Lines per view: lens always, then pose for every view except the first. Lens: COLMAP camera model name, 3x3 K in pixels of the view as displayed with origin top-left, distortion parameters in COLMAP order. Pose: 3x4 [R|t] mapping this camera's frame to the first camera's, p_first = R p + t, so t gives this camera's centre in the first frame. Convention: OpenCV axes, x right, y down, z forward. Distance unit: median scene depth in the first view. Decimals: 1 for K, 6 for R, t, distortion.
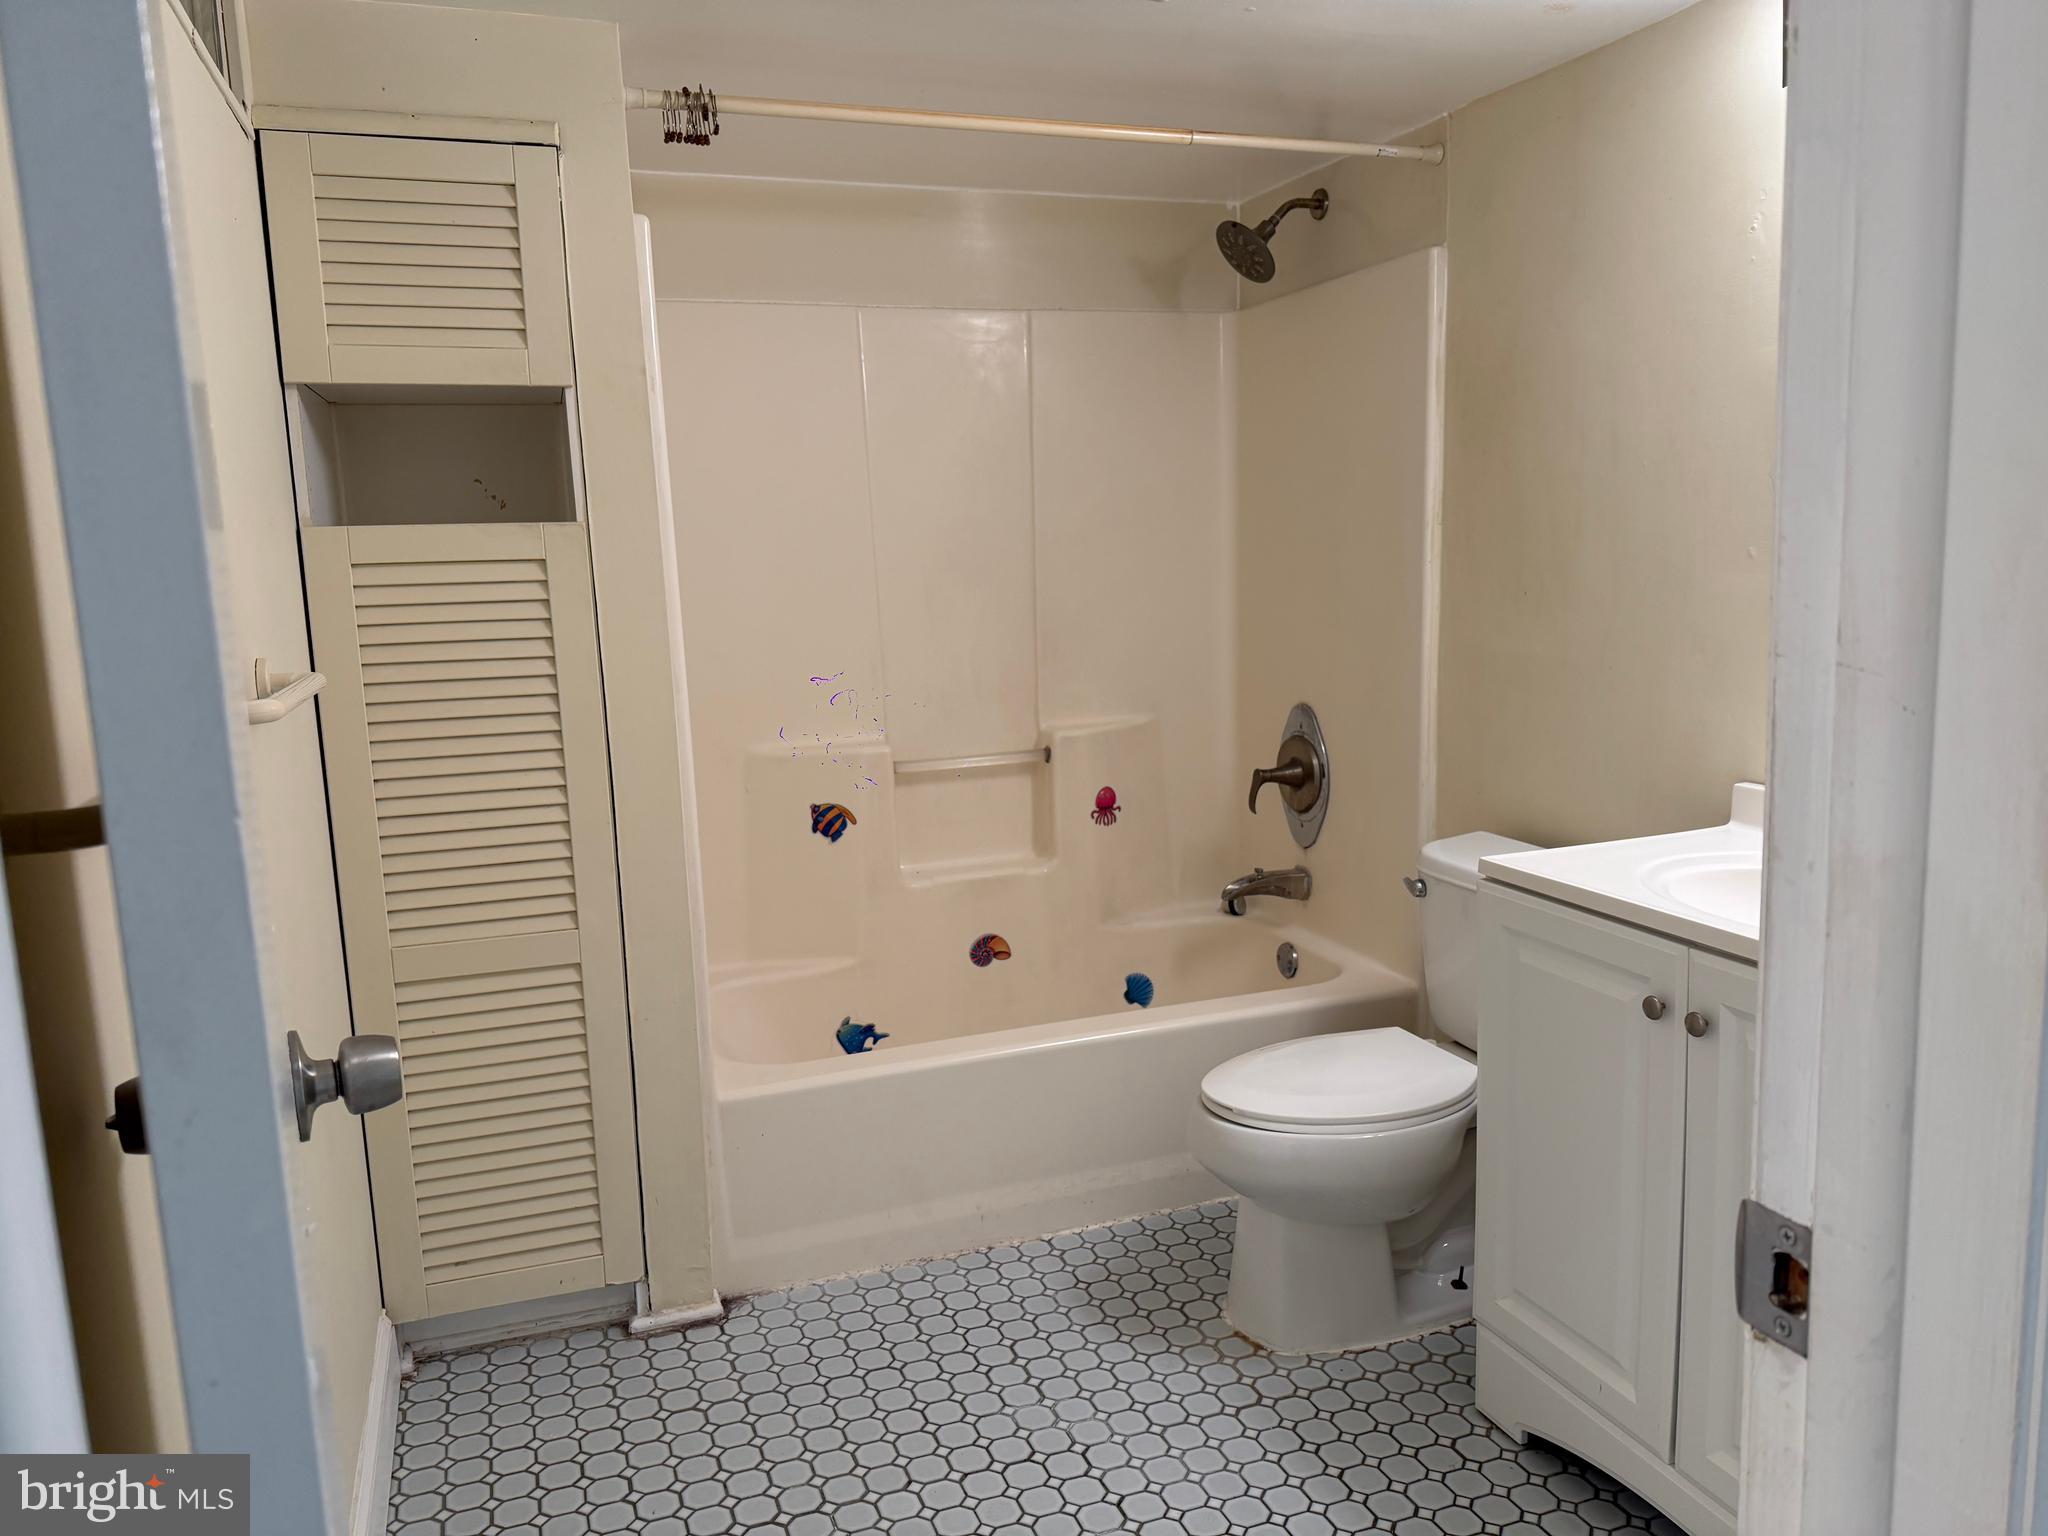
lens RADIAL K [[1461.2, 0, 1029.9], [0, 1461.2, 782.8], [0, 0, 1]] dist [0.021844, -0.047837]
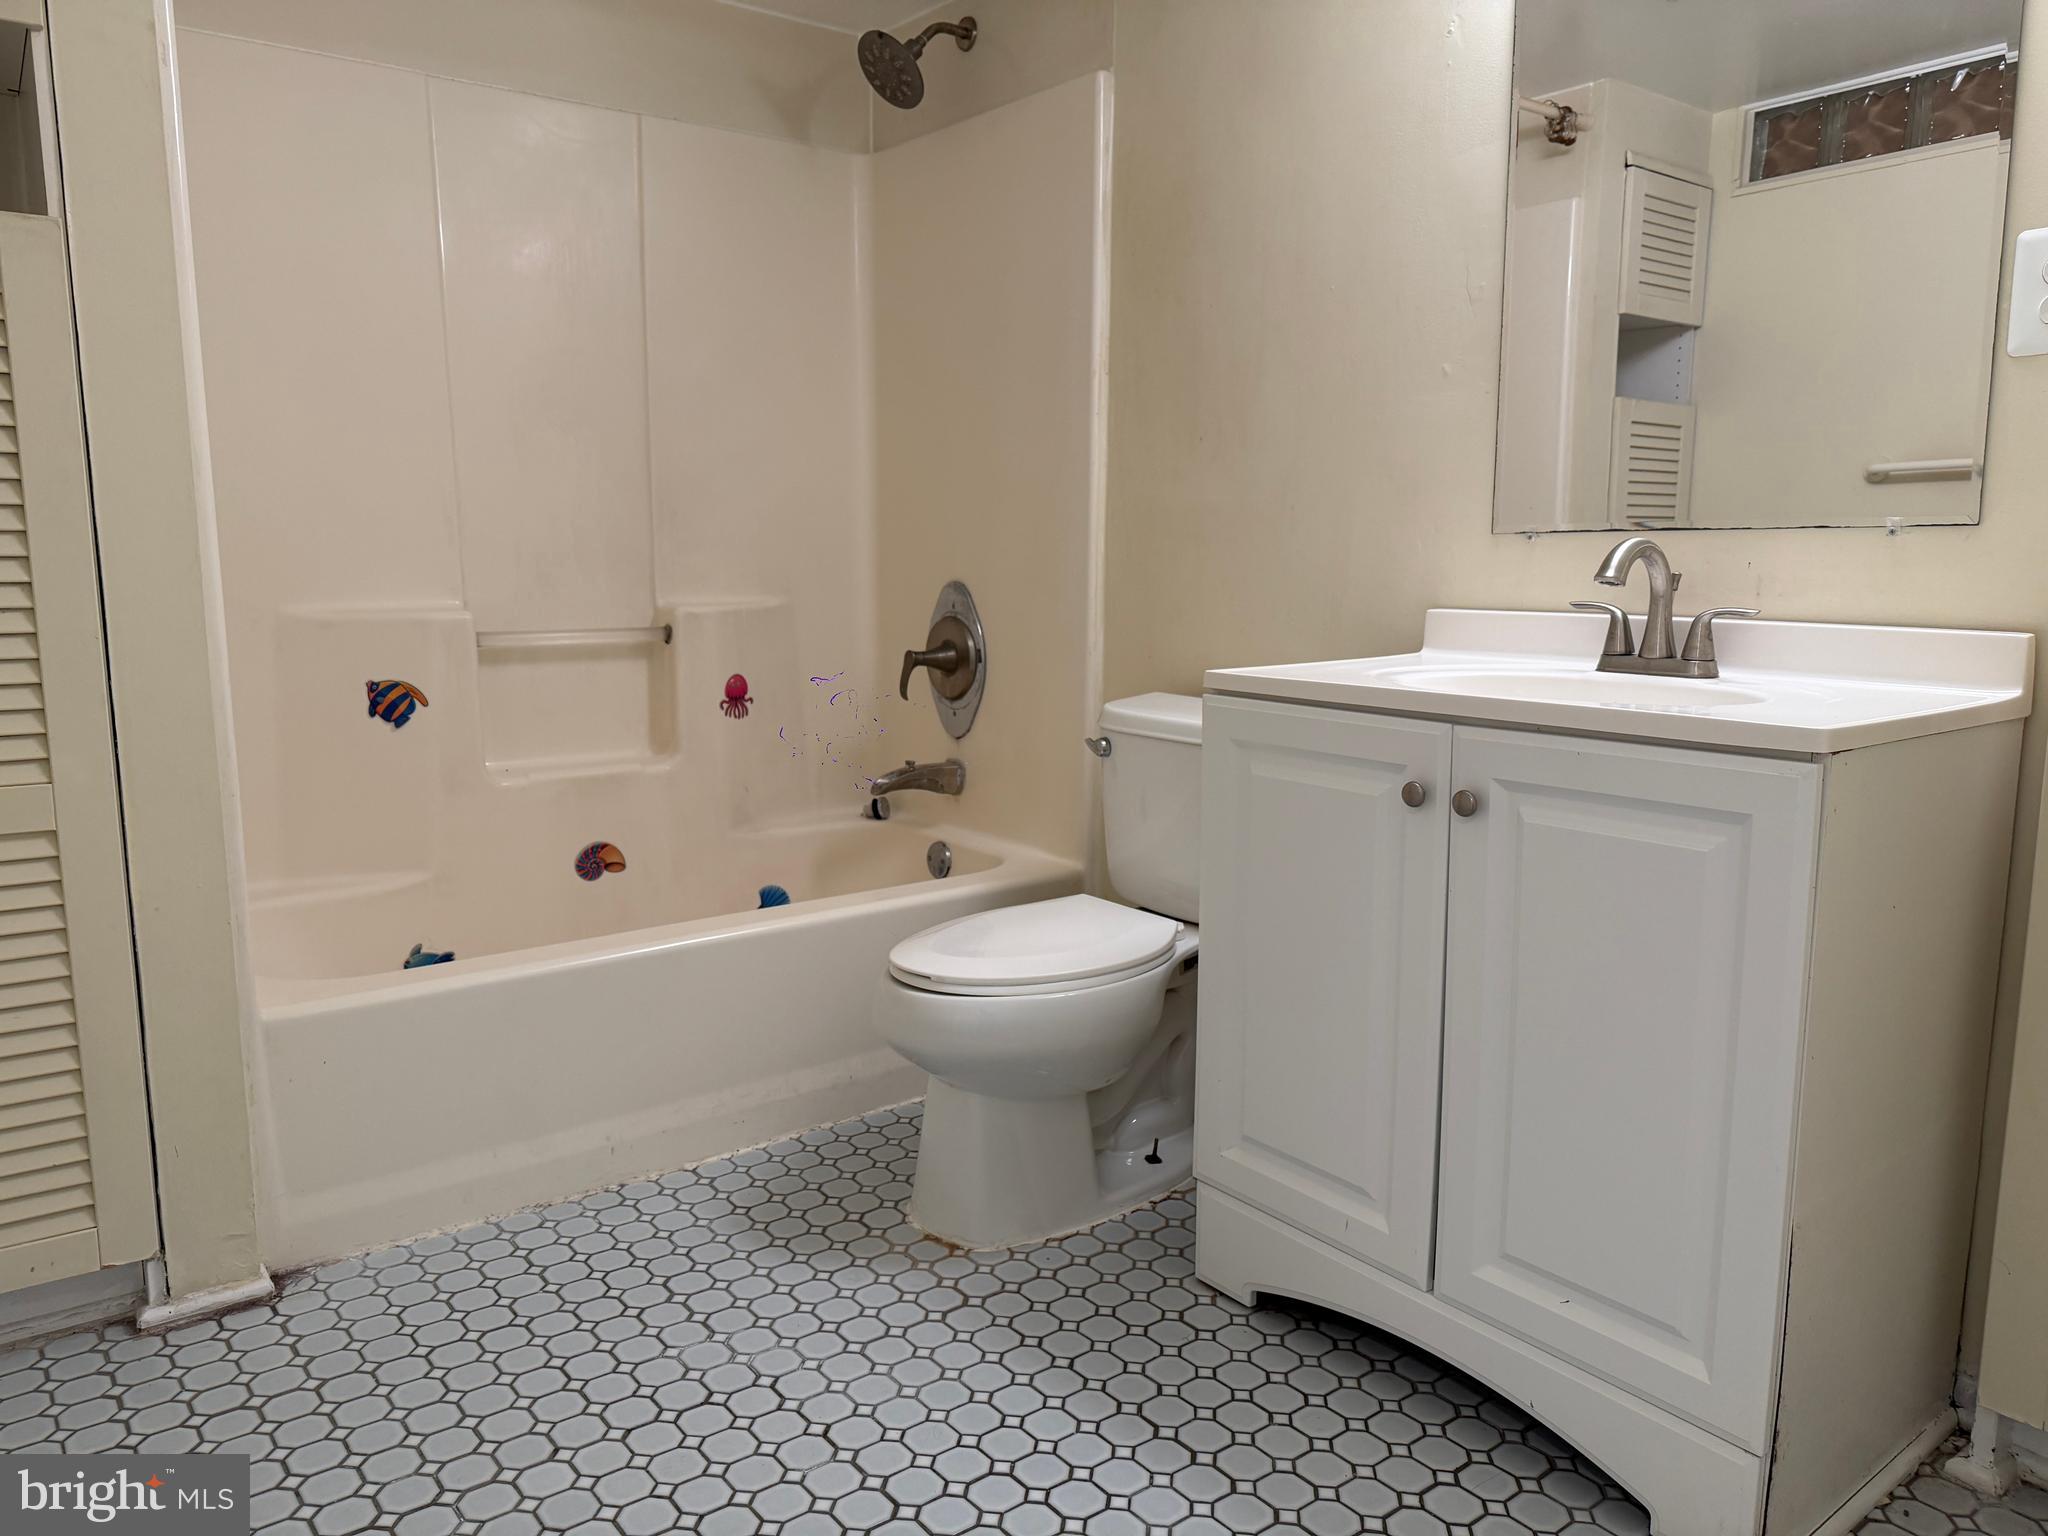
lens RADIAL K [[1457.7, 0, 1064.2], [0, 1457.7, 767.1], [0, 0, 1]] dist [0.074893, -0.086619]
pose [[0.950202, -0.012915, 0.311367, -0.053762], [0.013805, 0.999904, -0.000656, 0.093042], [-0.311329, 0.004921, 0.950289, 0.127166]]
